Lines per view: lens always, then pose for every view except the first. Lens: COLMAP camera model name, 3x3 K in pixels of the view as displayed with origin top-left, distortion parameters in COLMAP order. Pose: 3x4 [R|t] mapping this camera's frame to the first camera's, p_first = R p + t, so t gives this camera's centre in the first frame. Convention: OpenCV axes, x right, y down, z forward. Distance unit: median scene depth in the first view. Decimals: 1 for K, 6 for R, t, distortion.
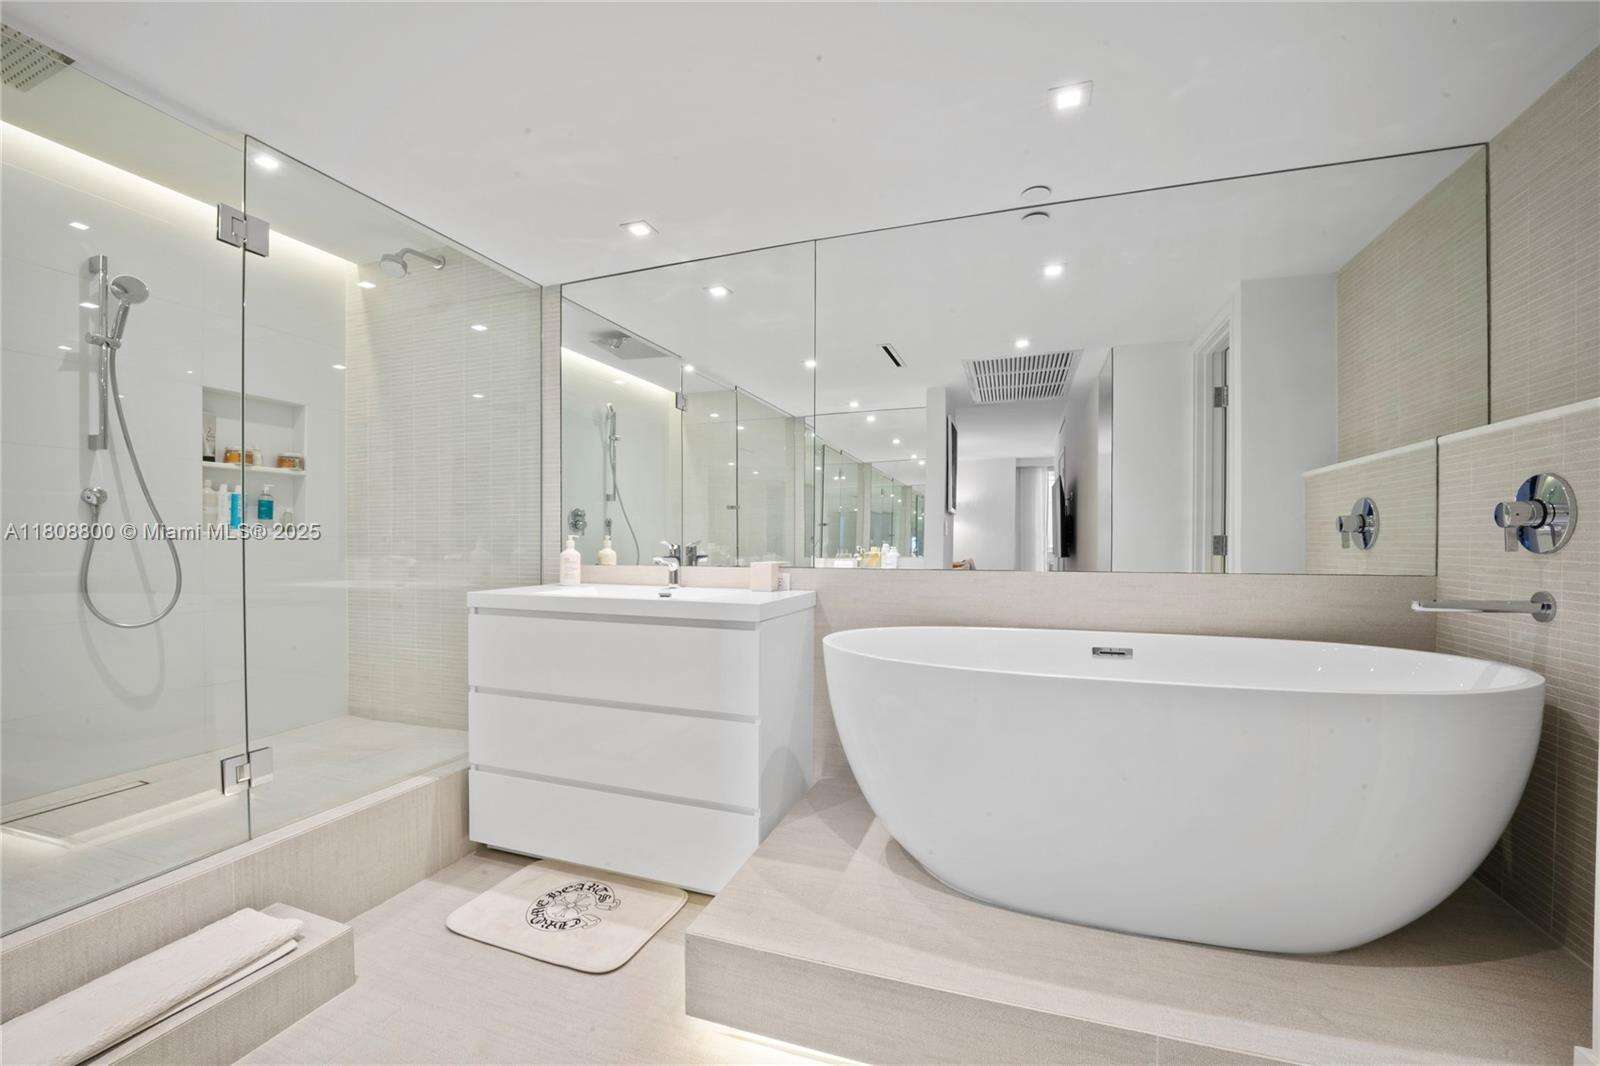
lens RADIAL K [[663.4, 0, 791.0], [0, 663.4, 542.9], [0, 0, 1]] dist [-0.004380, 0.000099]
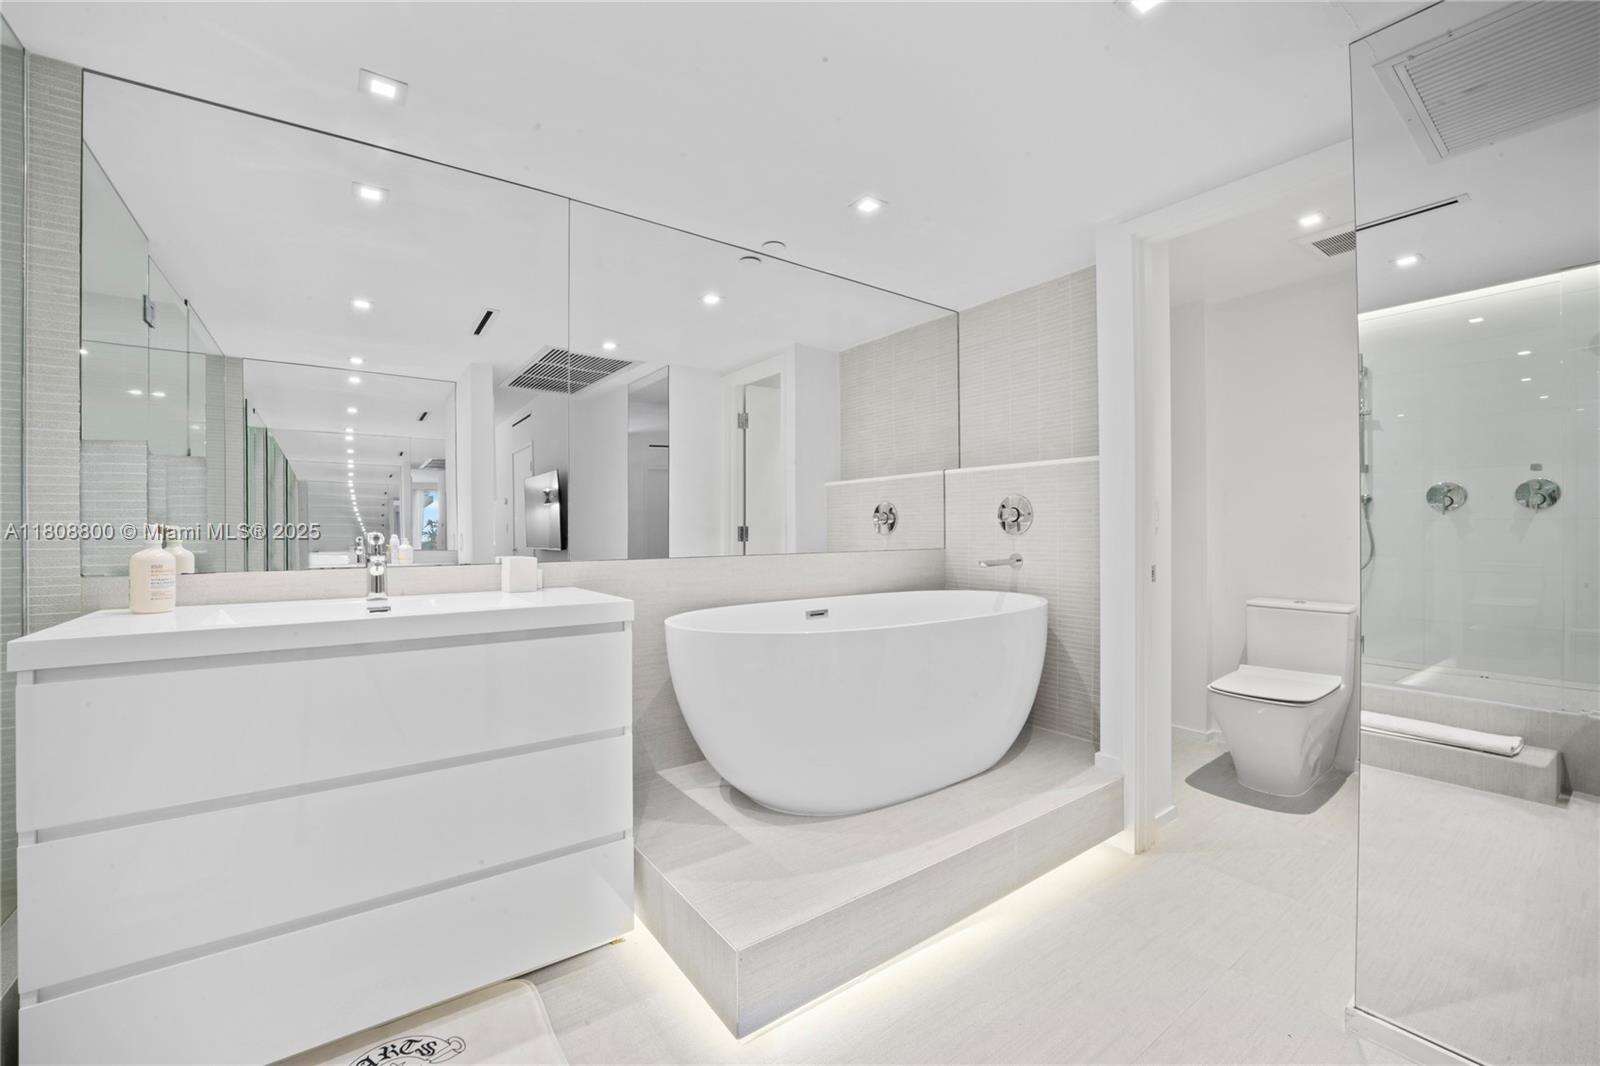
lens RADIAL K [[663.4, 0, 791.3], [0, 663.4, 526.0], [0, 0, 1]] dist [-0.004380, 0.000099]
pose [[0.566221, 0.001190, 0.824253, -0.624176], [0.009987, 0.999916, -0.008304, 0.000092], [-0.824193, 0.012934, 0.566161, 0.284792]]
